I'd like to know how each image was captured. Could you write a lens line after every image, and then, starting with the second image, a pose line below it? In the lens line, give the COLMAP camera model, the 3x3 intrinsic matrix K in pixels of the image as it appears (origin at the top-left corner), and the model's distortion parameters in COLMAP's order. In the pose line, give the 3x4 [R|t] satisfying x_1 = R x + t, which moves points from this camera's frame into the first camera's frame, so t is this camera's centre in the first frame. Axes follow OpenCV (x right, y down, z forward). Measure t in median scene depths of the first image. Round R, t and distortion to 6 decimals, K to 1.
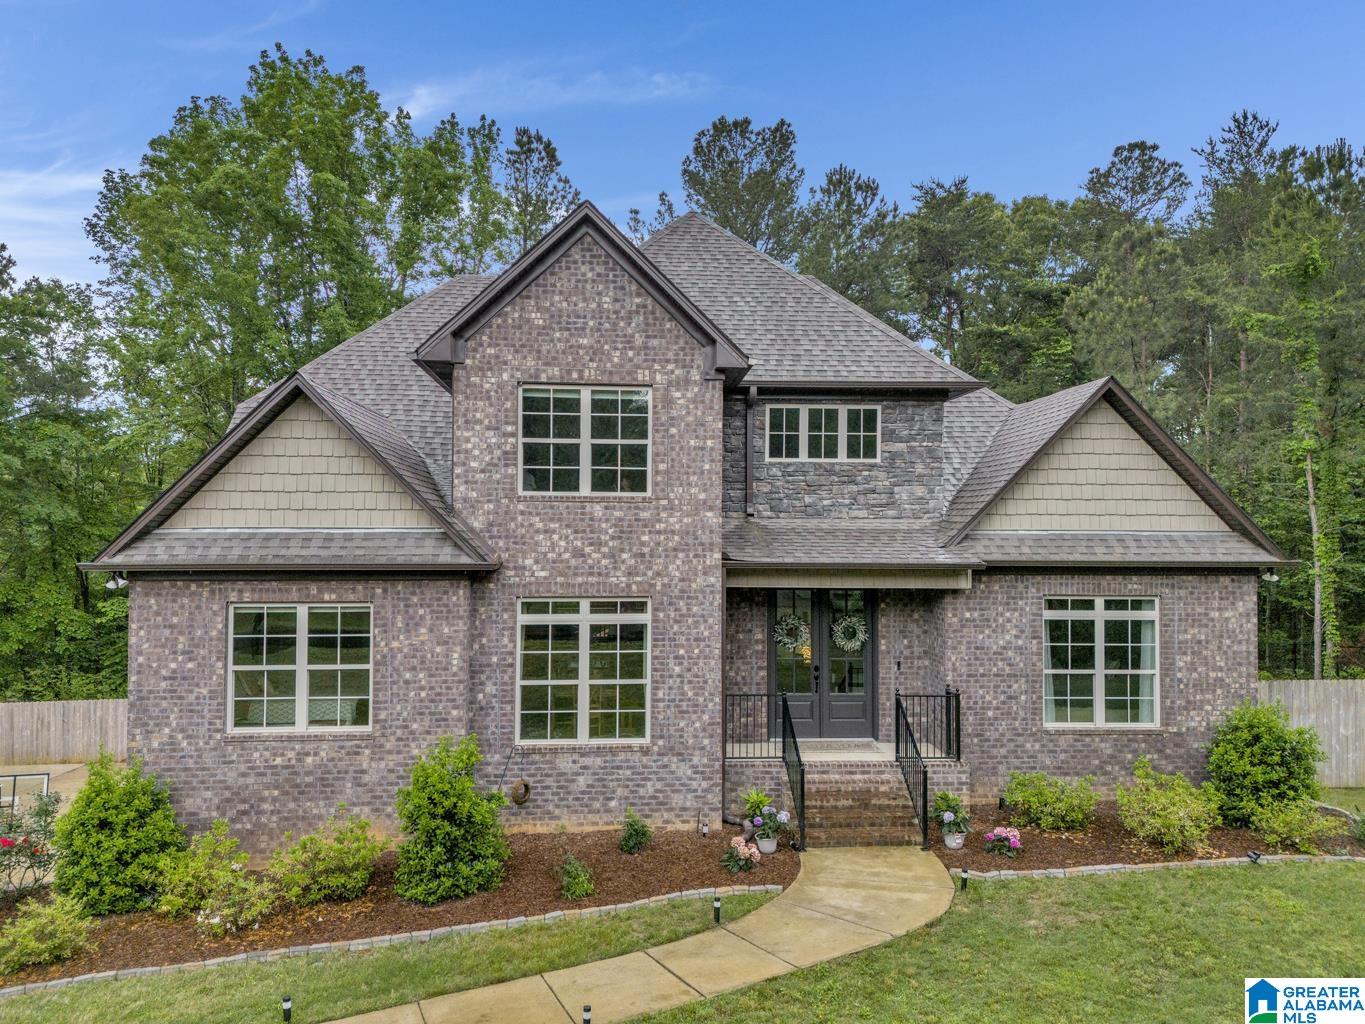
lens RADIAL K [[1007.4, 0, 684.3], [0, 1007.4, 504.3], [0, 0, 1]] dist [0.091602, -0.090542]
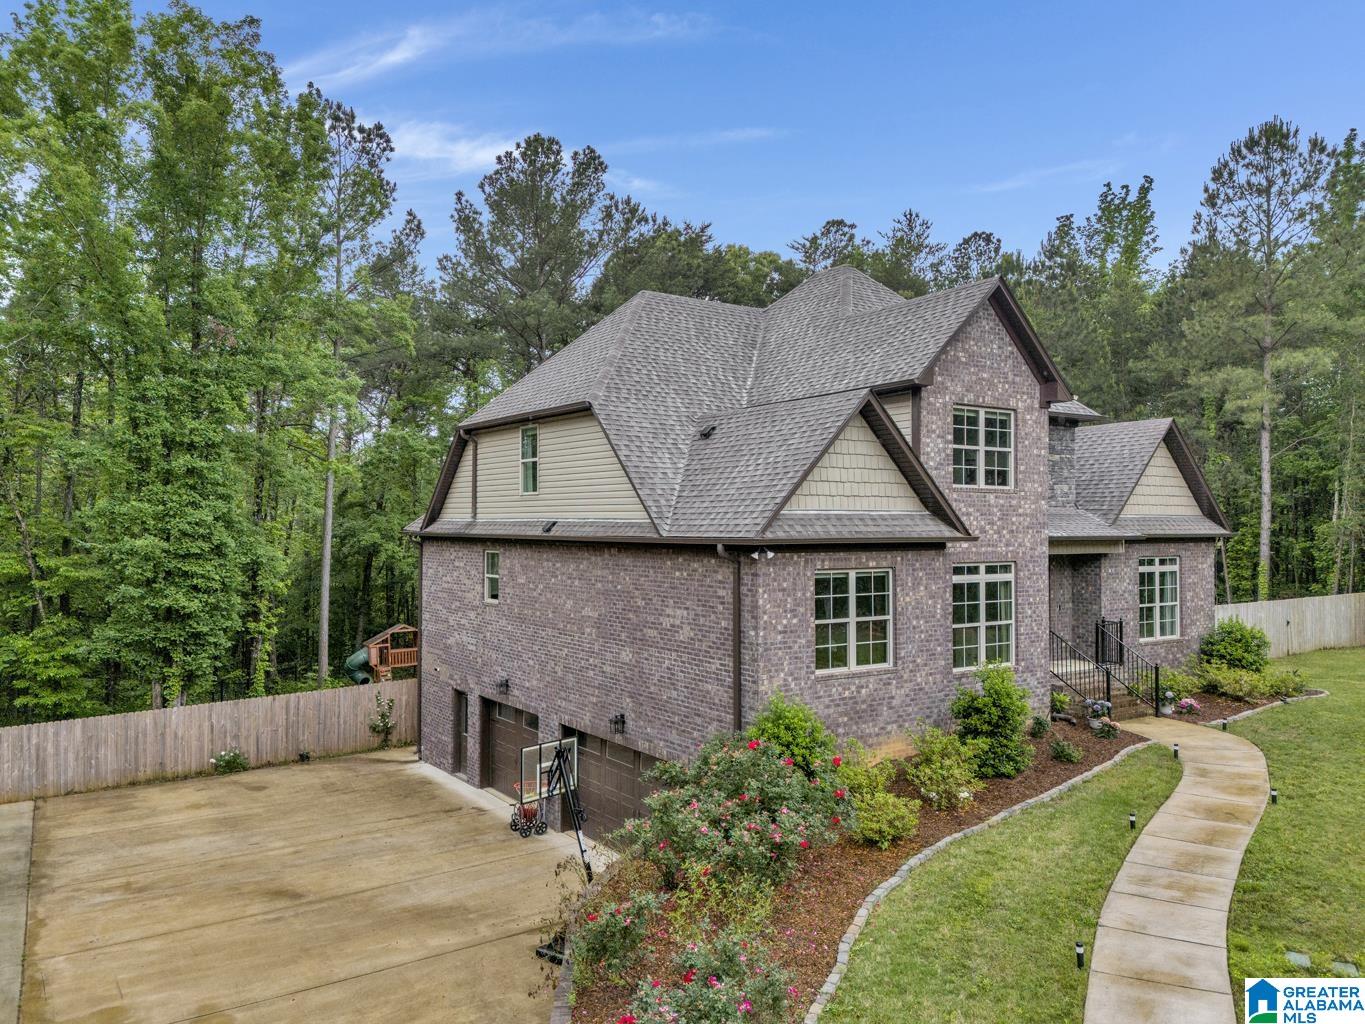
lens RADIAL K [[1007.4, 0, 684.3], [0, 1007.4, 504.3], [0, 0, 1]] dist [0.091602, -0.090542]
pose [[0.859620, 0.006245, 0.510896, -1.157611], [-0.006673, 0.999977, -0.000996, 0.017703], [-0.510891, -0.002554, 0.859642, 0.022585]]
